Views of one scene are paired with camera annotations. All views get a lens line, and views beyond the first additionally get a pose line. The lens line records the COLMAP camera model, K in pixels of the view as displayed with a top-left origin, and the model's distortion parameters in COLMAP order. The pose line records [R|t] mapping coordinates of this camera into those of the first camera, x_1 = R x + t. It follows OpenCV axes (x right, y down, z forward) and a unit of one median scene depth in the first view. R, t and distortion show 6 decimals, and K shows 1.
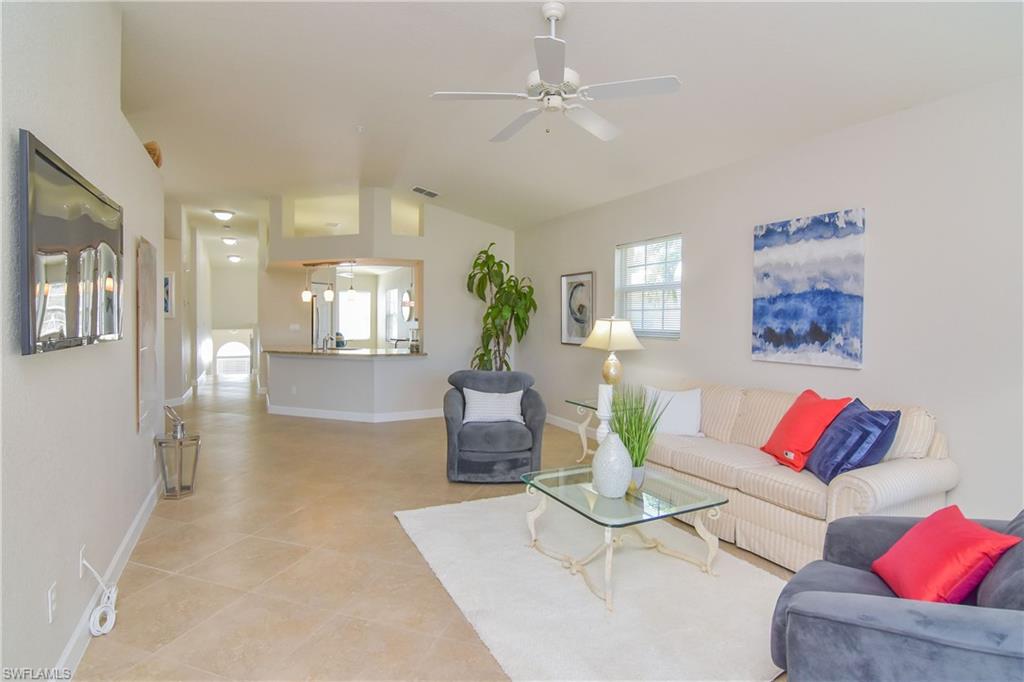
lens RADIAL K [[506.1, 0, 509.9], [0, 506.1, 324.4], [0, 0, 1]] dist [-0.001200, -0.000364]
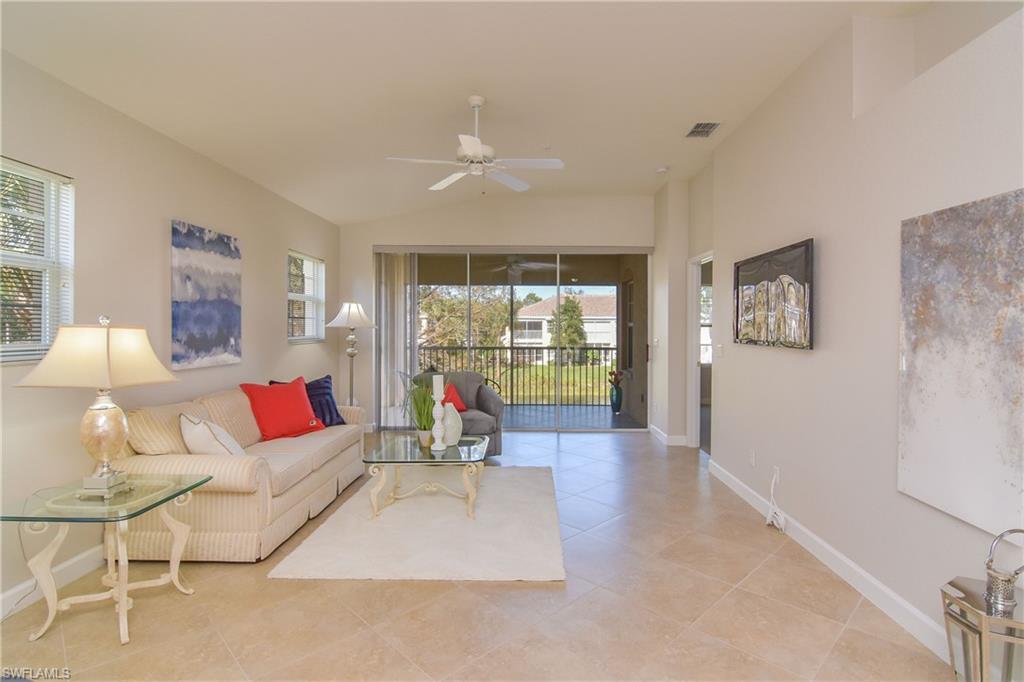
lens RADIAL K [[512.6, 0, 515.3], [0, 512.6, 330.8], [0, 0, 1]] dist [-0.001281, -0.000246]
pose [[-0.868860, -0.024690, 0.494442, -0.519531], [-0.016670, 0.999648, 0.020623, -0.030051], [-0.494777, 0.009676, -0.868966, 1.604843]]
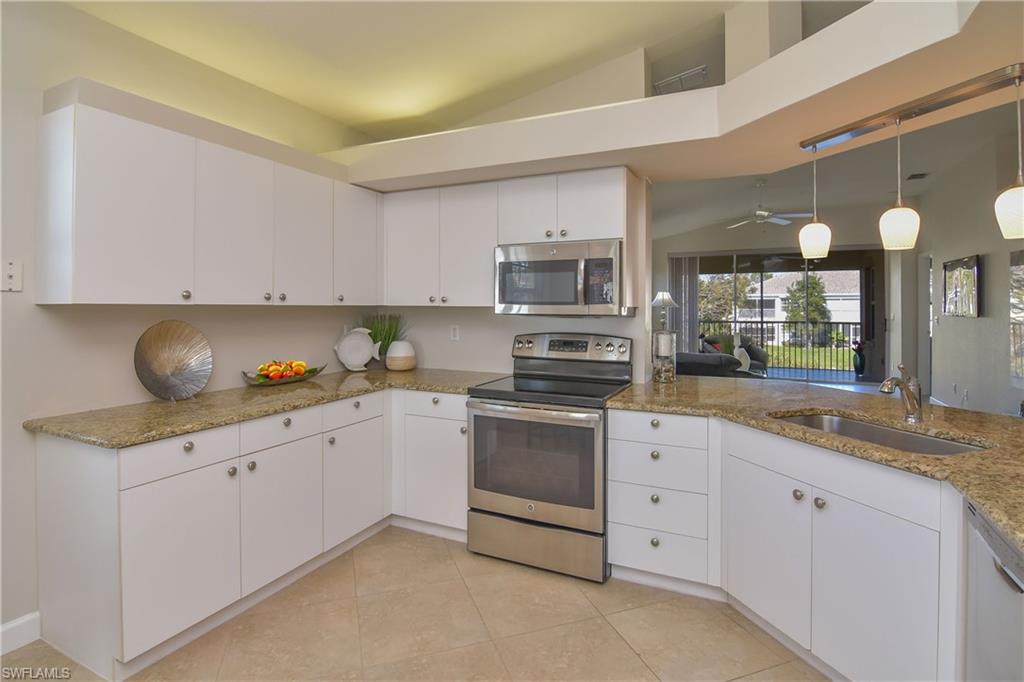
lens RADIAL K [[509.0, 0, 509.1], [0, 509.0, 306.7], [0, 0, 1]] dist [0.000295, -0.000178]
pose [[-0.588374, -0.016749, 0.808416, -0.912775], [-0.003149, 0.999825, 0.018423, -0.043452], [-0.808583, 0.008294, -0.588324, 2.601180]]
